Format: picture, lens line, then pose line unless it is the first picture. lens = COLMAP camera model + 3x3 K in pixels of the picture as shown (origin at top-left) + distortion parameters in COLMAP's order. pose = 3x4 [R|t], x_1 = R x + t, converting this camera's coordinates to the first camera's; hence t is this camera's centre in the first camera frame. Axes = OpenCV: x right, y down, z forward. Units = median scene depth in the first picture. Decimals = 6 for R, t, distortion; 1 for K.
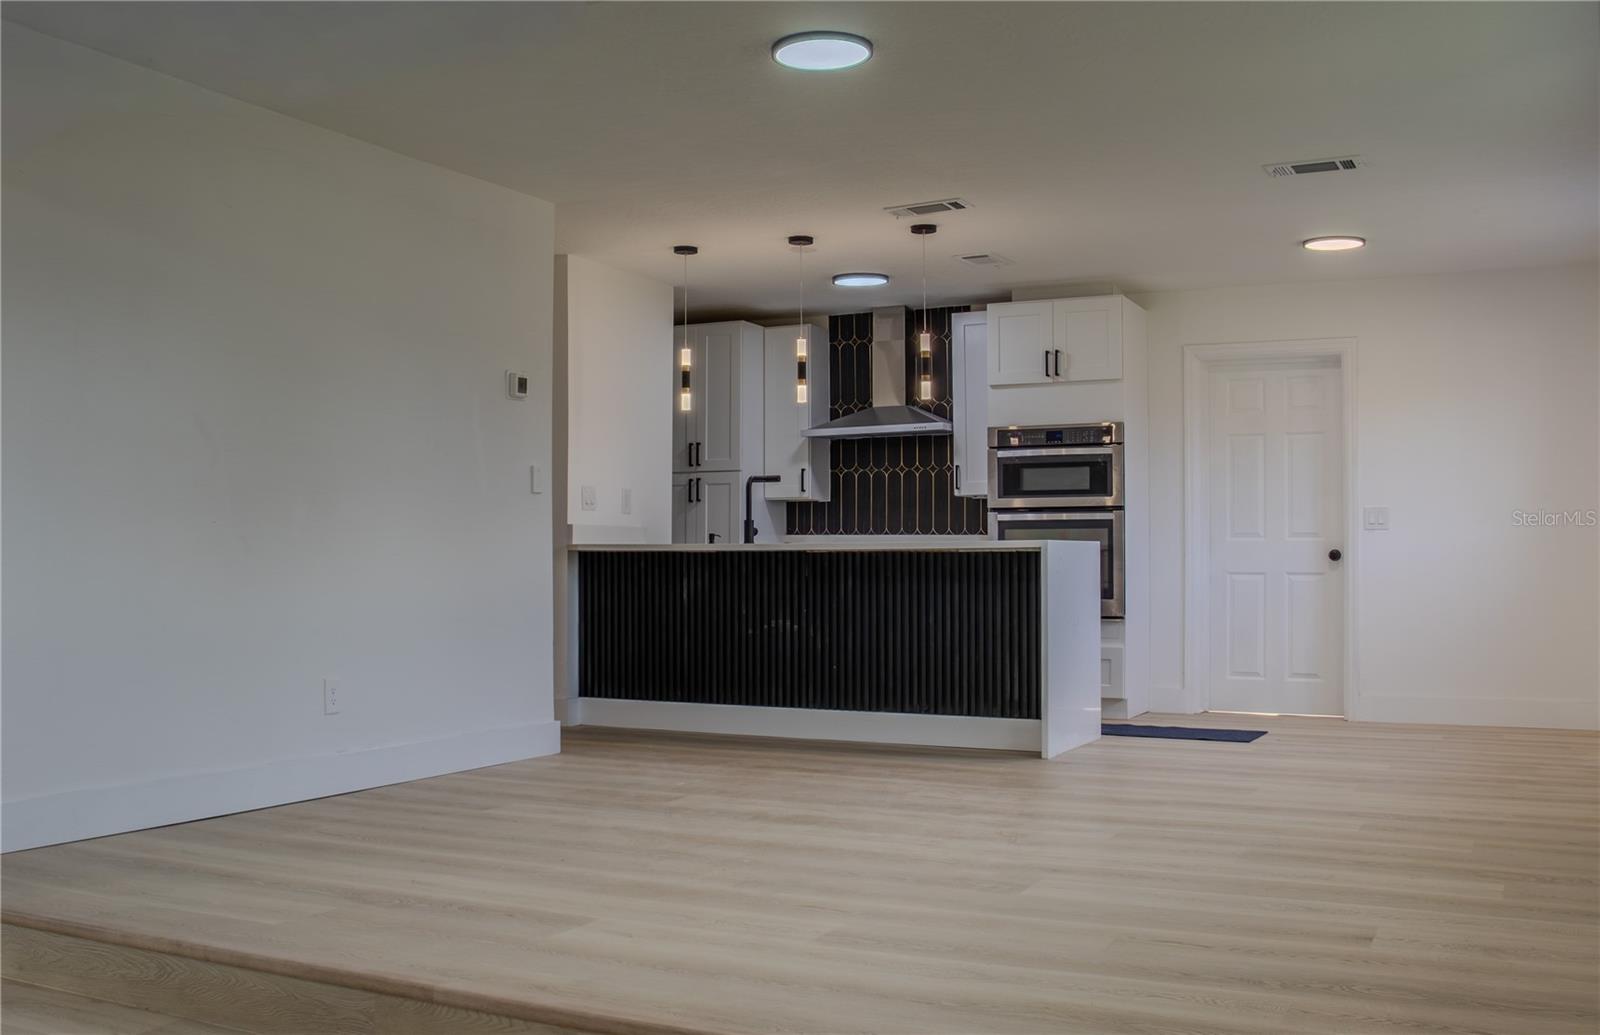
lens RADIAL K [[1594.8, 0, 716.4], [0, 1594.8, 542.3], [0, 0, 1]] dist [-0.125383, -0.000627]
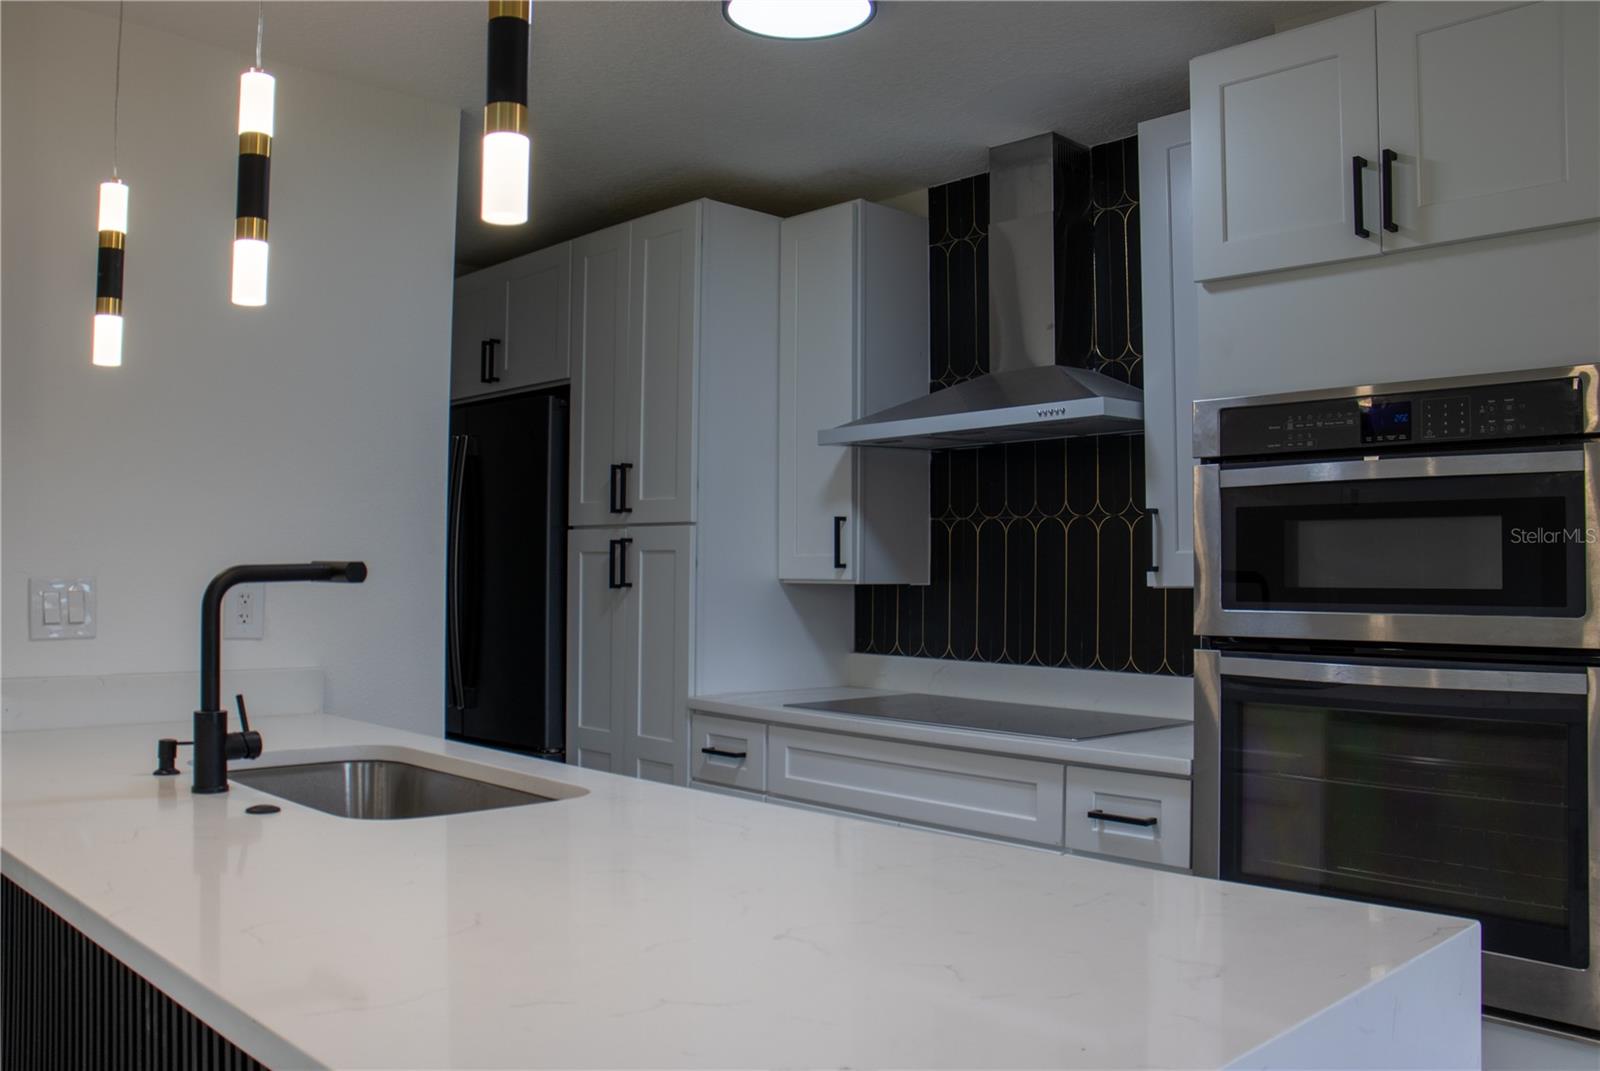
lens RADIAL K [[1351.7, 0, 805.4], [0, 1351.7, 521.9], [0, 0, 1]] dist [-0.183820, 0.175378]
pose [[0.949409, -0.004716, -0.314006, 0.182063], [-0.003511, 0.999665, -0.025628, -0.038706], [0.314022, 0.025434, 0.949075, 0.702612]]
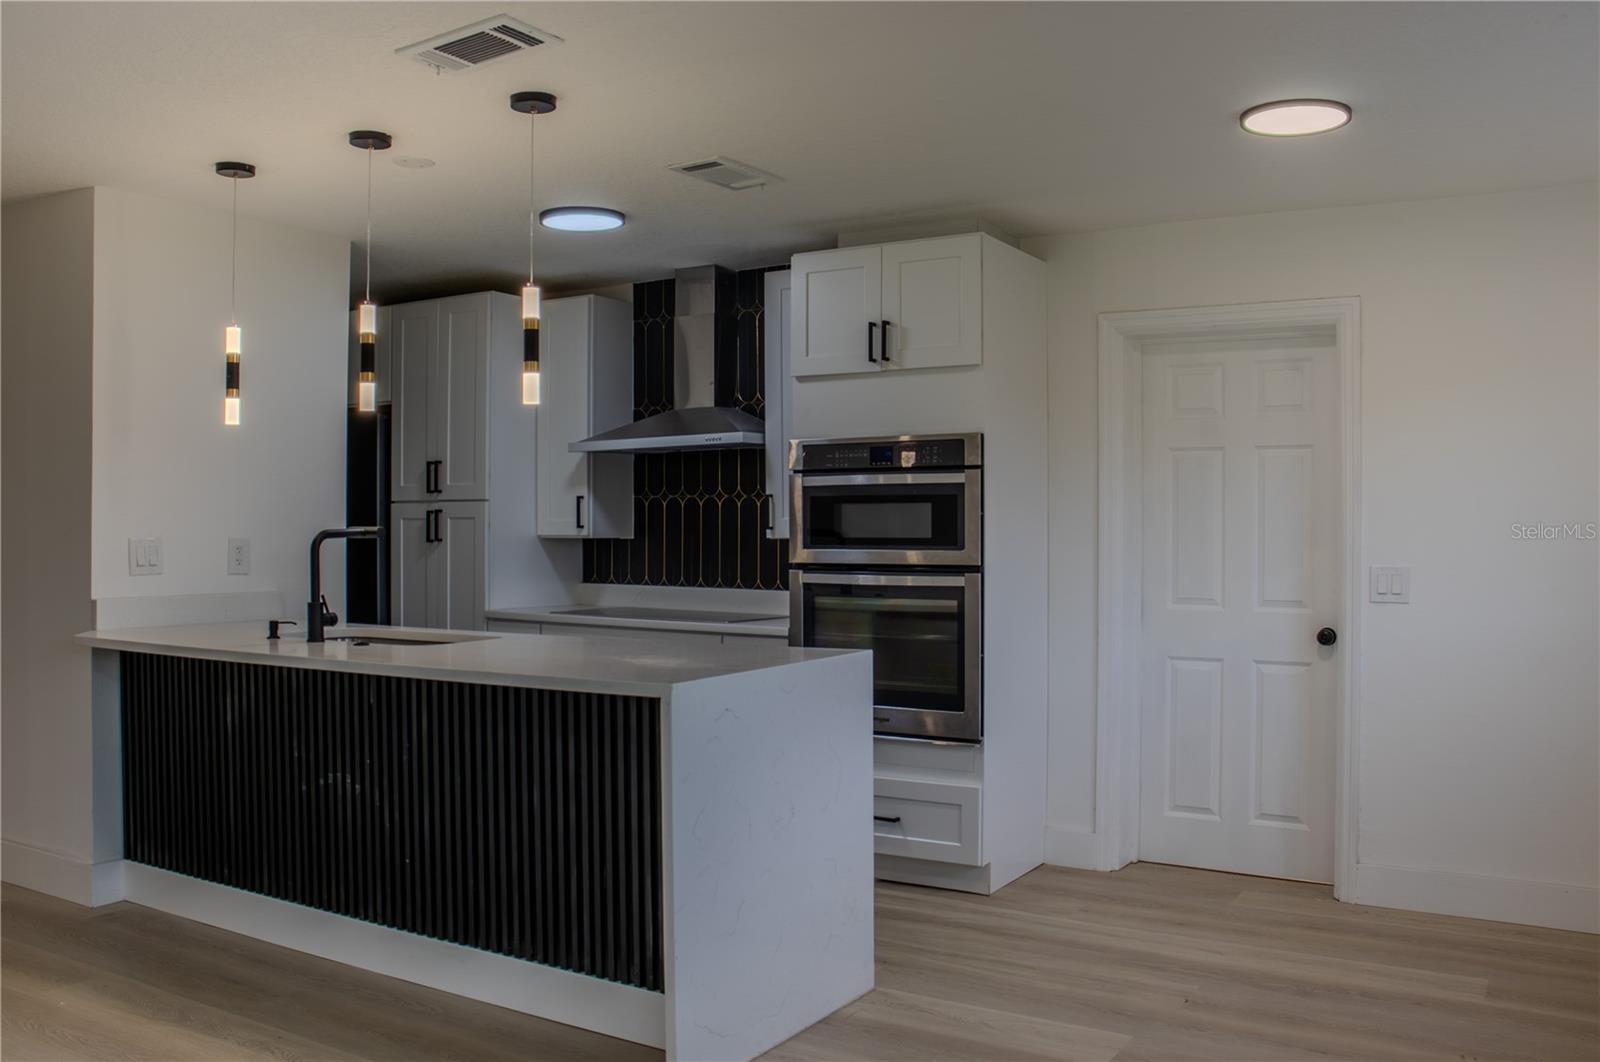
lens RADIAL K [[1358.3, 0, 800.0], [0, 1358.3, 531.0], [0, 0, 1]] dist [-0.144778, 0.006871]
pose [[0.998348, 0.000598, -0.057459, 0.208355], [0.000108, 0.999924, 0.012289, -0.041969], [0.057462, -0.012275, 0.998272, 0.438603]]
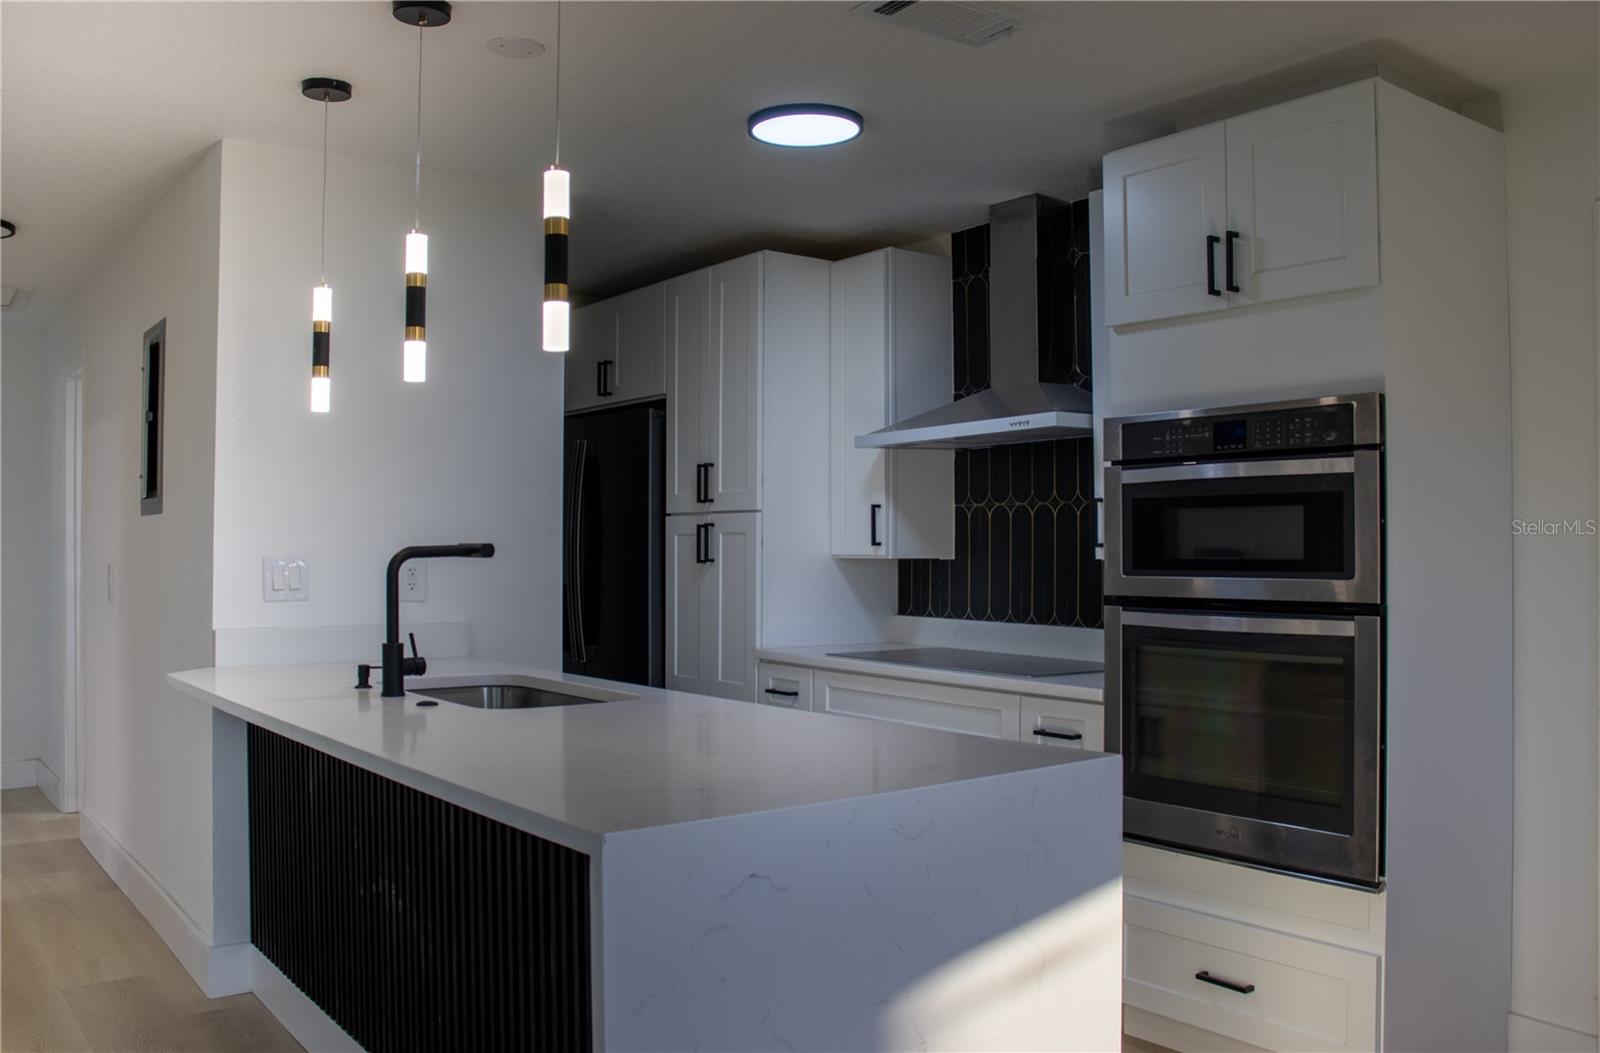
lens RADIAL K [[1353.8, 0, 800.0], [0, 1353.8, 526.5], [0, 0, 1]] dist [-0.182676, 0.202205]
pose [[0.906604, -0.005482, -0.421946, 0.255062], [0.003114, 0.999975, -0.006300, -0.039409], [0.421970, 0.004398, 0.906599, 0.616976]]
